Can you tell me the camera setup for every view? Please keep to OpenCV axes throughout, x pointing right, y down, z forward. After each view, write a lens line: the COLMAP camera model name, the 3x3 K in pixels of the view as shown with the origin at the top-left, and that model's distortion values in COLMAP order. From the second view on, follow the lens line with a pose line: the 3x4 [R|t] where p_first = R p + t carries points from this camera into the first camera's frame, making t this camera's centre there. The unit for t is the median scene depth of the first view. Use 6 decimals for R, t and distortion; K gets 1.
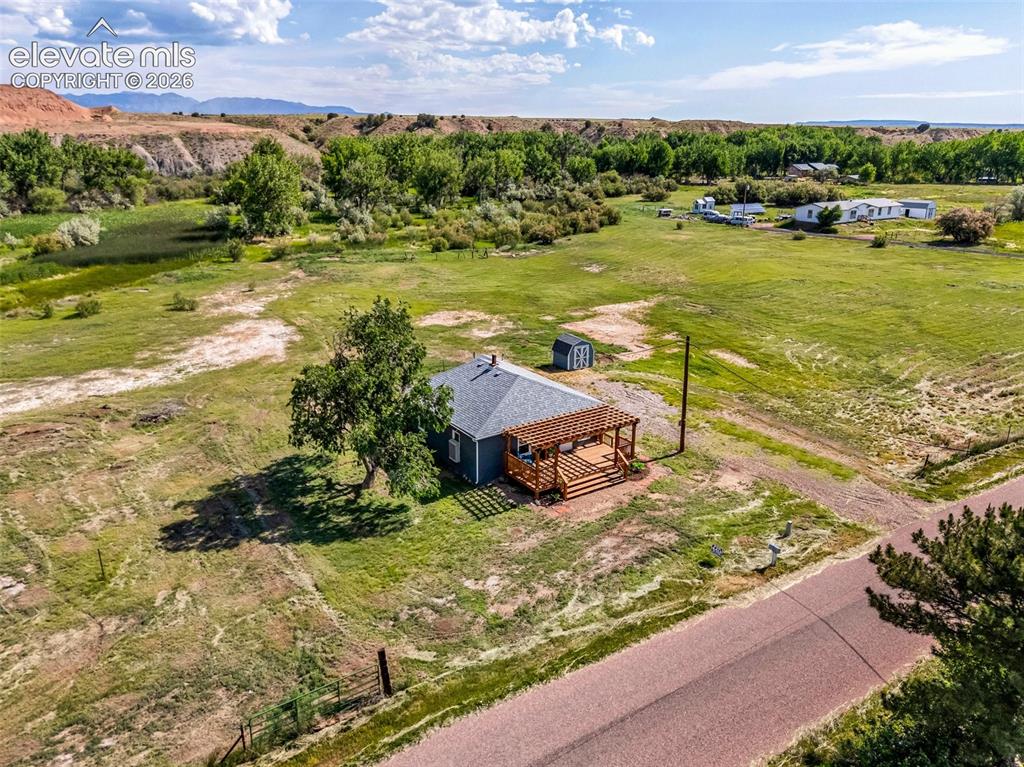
lens RADIAL K [[750.6, 0, 511.4], [0, 750.6, 384.2], [0, 0, 1]] dist [0.064434, -0.050710]
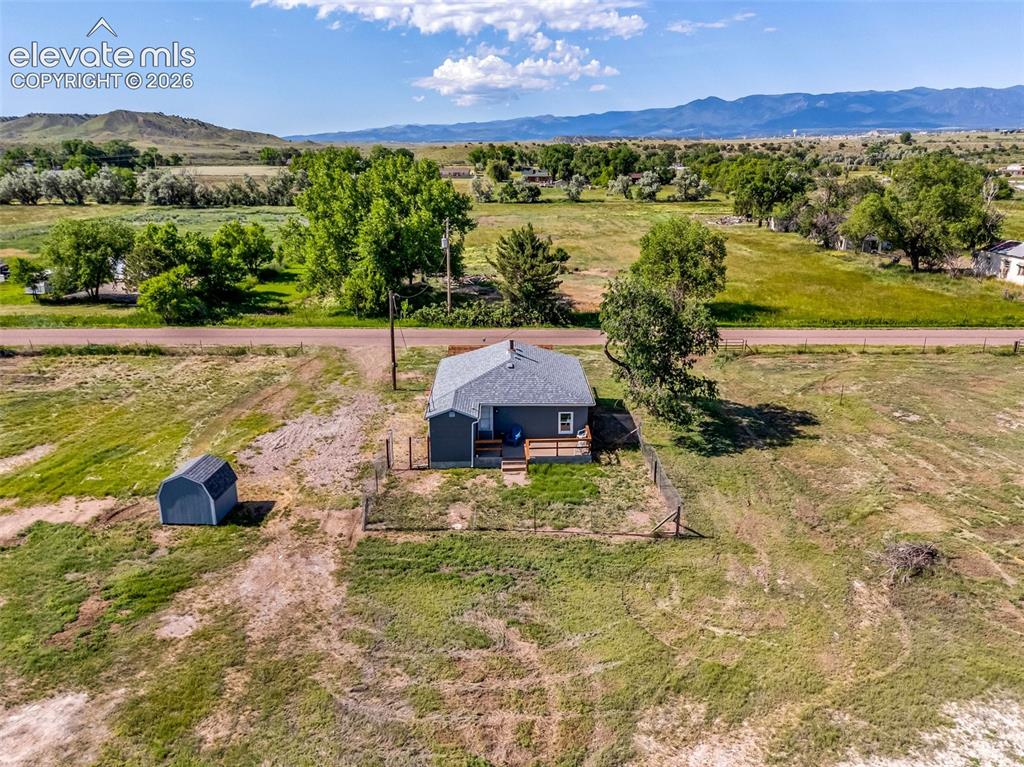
lens RADIAL K [[750.6, 0, 509.2], [0, 750.6, 383.4], [0, 0, 1]] dist [0.064434, -0.050710]
pose [[-0.836380, -0.156764, 0.525256, -0.223636], [0.171395, 0.835395, 0.522244, -0.206967], [-0.520665, 0.526820, -0.671839, 0.687614]]
